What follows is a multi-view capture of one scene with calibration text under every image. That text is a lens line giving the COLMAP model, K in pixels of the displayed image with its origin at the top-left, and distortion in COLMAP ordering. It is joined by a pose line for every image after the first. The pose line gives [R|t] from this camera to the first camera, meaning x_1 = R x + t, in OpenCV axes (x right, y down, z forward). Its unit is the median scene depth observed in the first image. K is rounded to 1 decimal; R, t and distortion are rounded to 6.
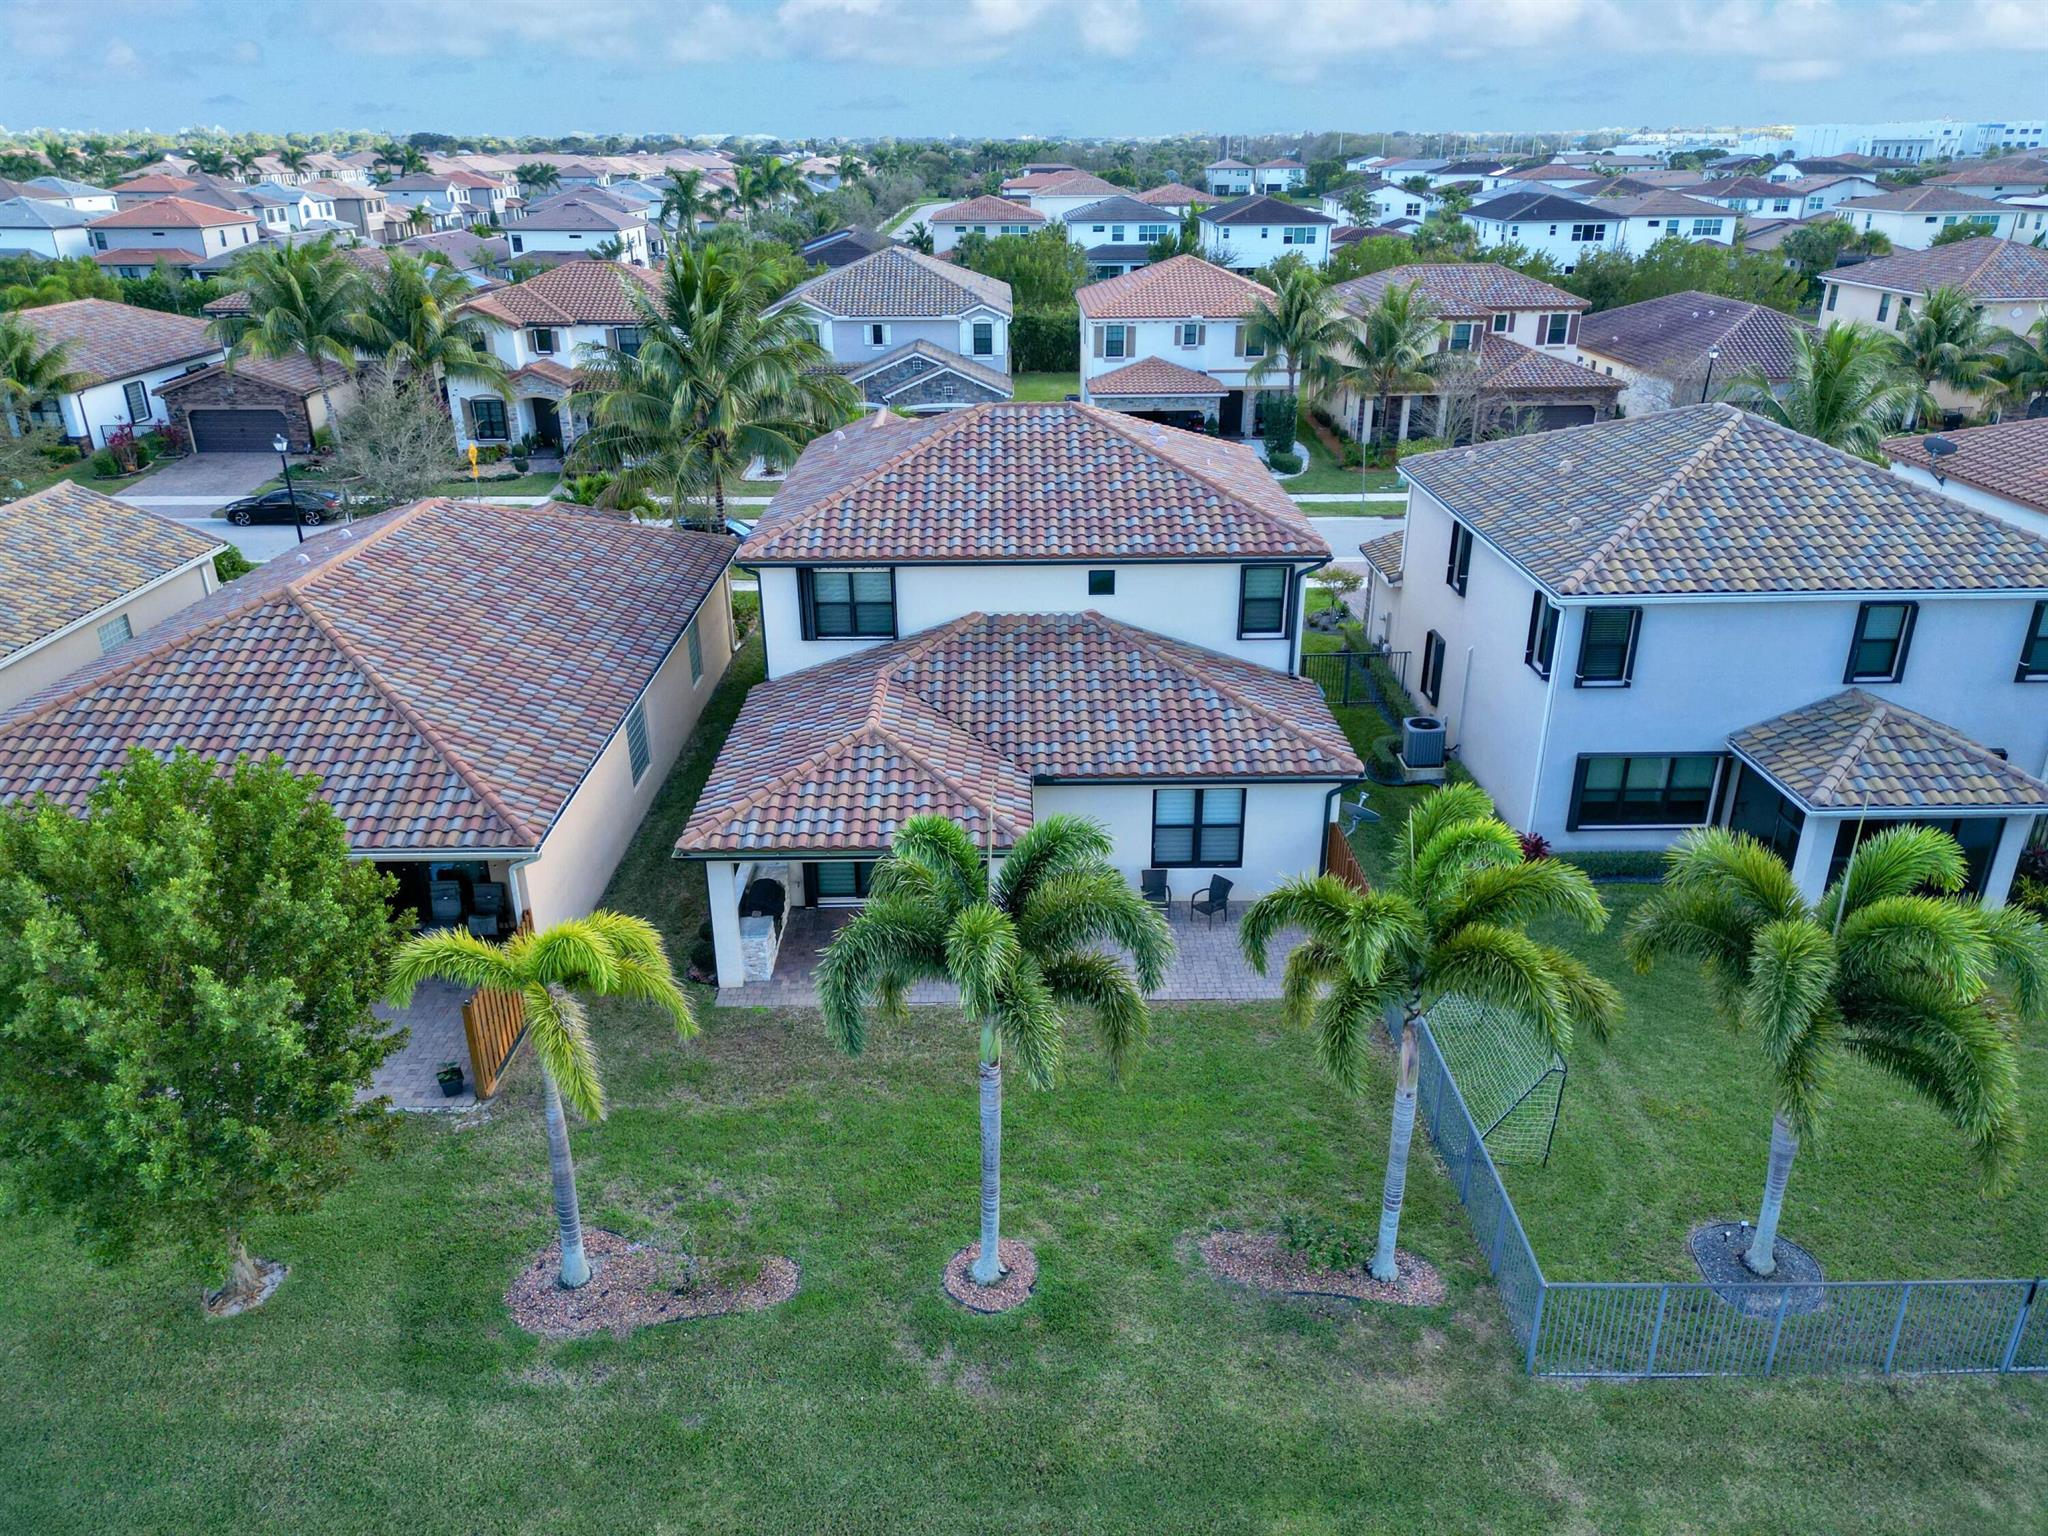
lens RADIAL K [[1570.1, 0, 1024.0], [0, 1570.1, 768.0], [0, 0, 1]] dist [0.031398, -0.006271]
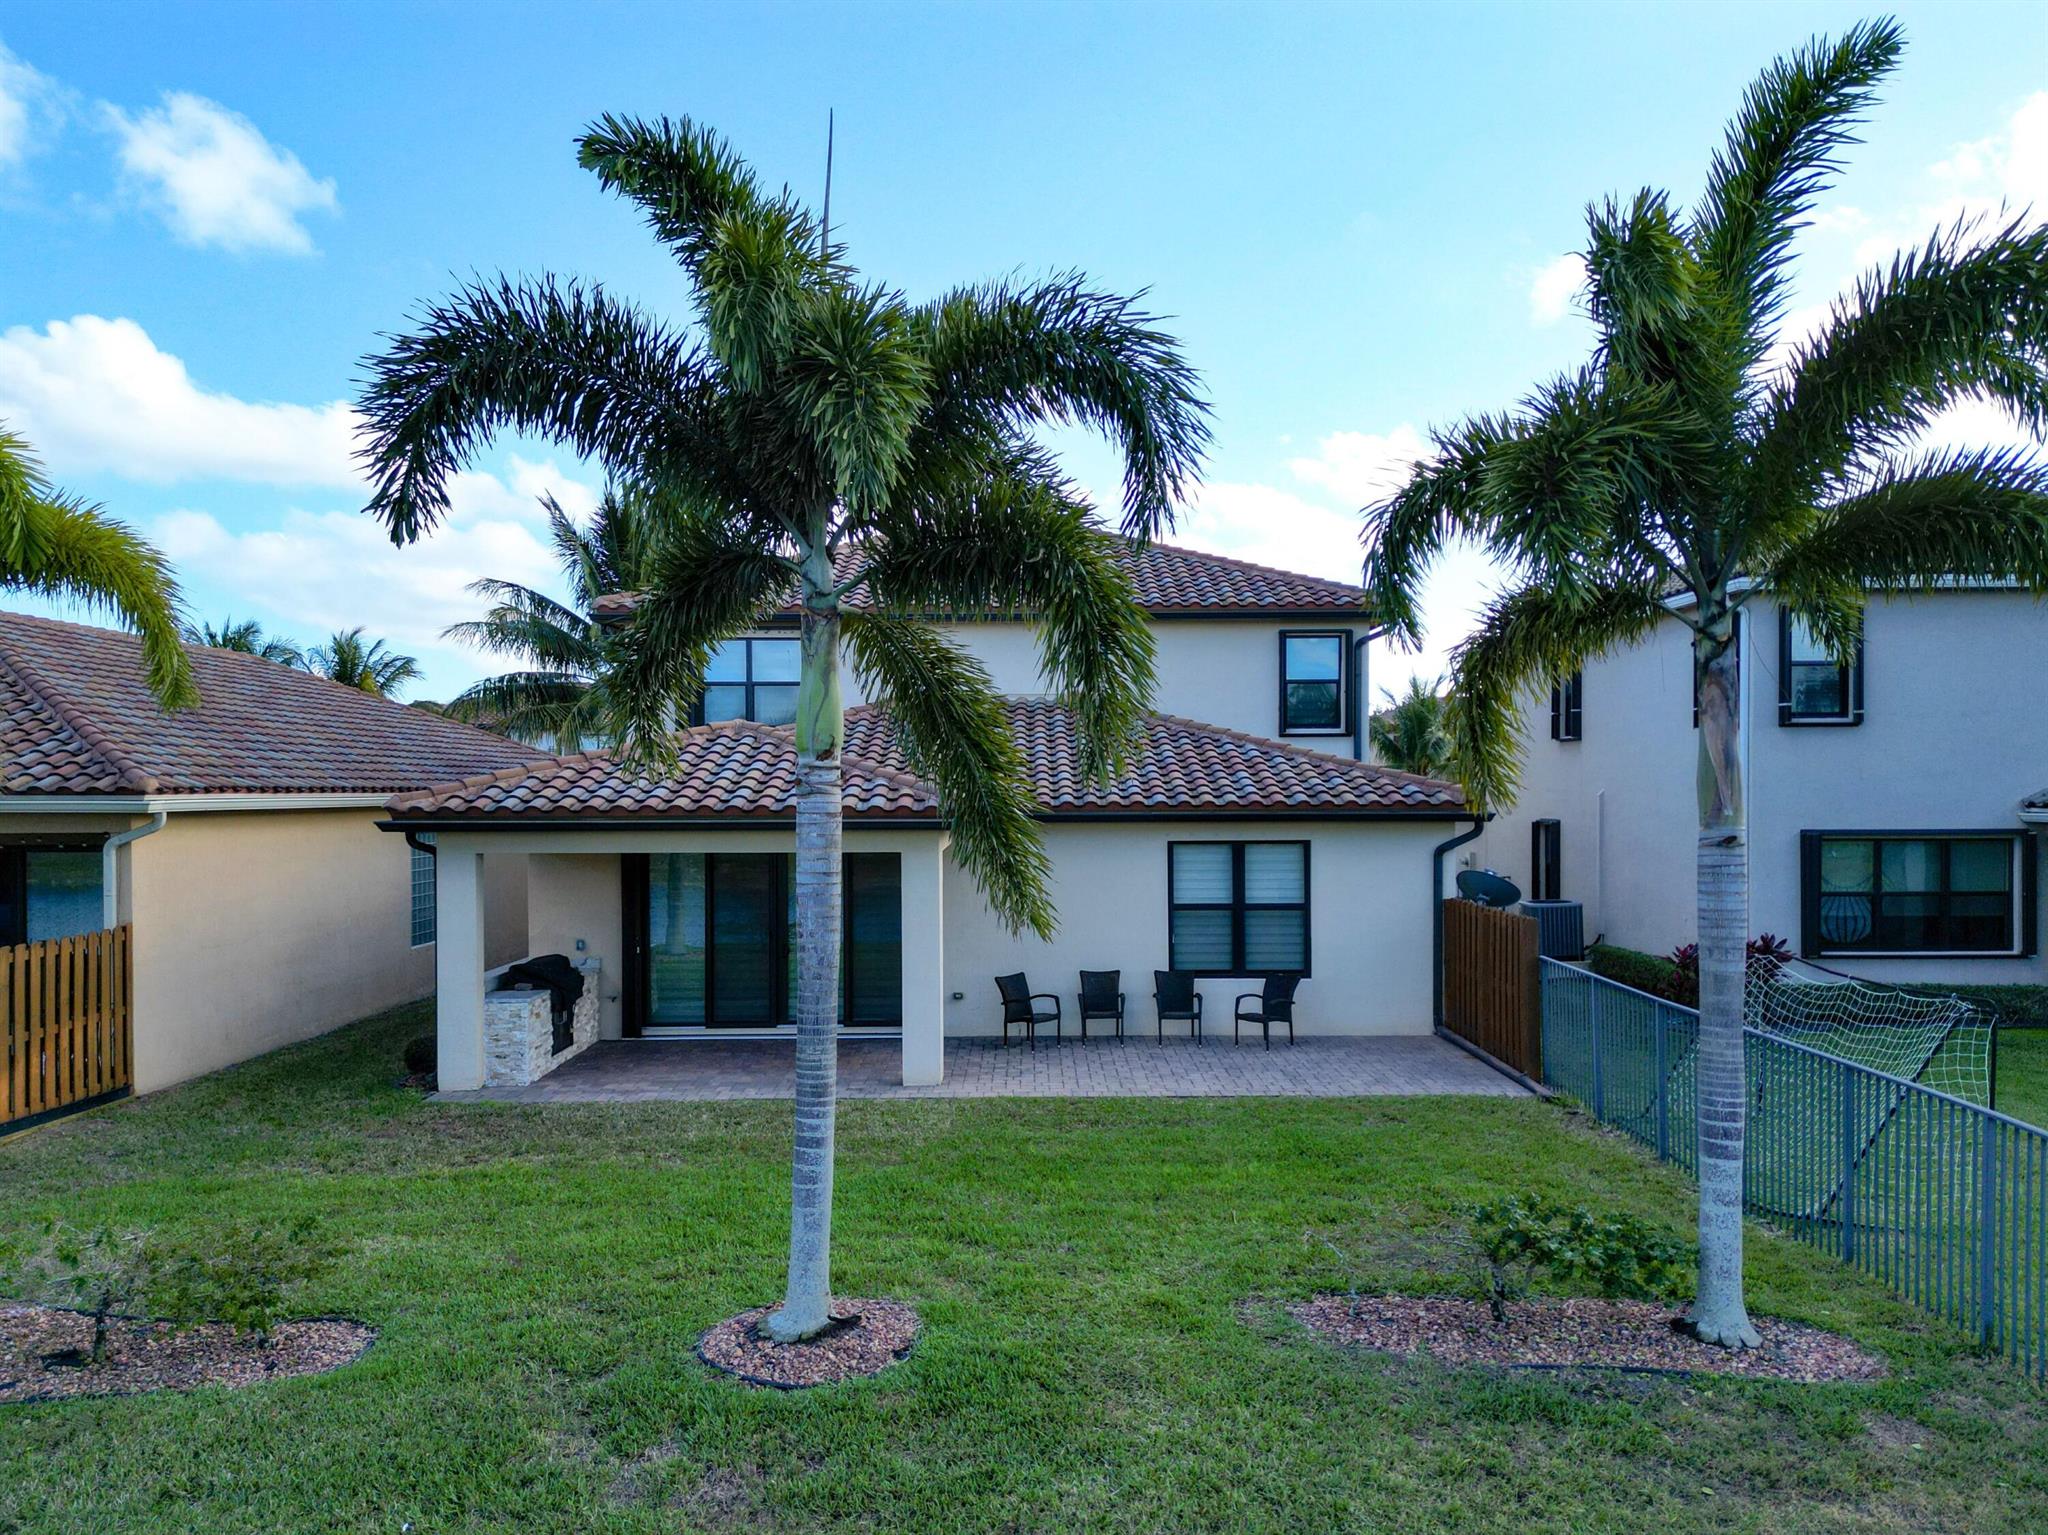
lens RADIAL K [[1570.1, 0, 1024.0], [0, 1570.1, 767.5], [0, 0, 1]] dist [0.031398, -0.006271]
pose [[0.999899, -0.002756, -0.013916, 0.031805], [-0.003388, 0.906181, -0.422877, 0.262960], [0.013776, 0.422882, 0.906080, 0.392791]]
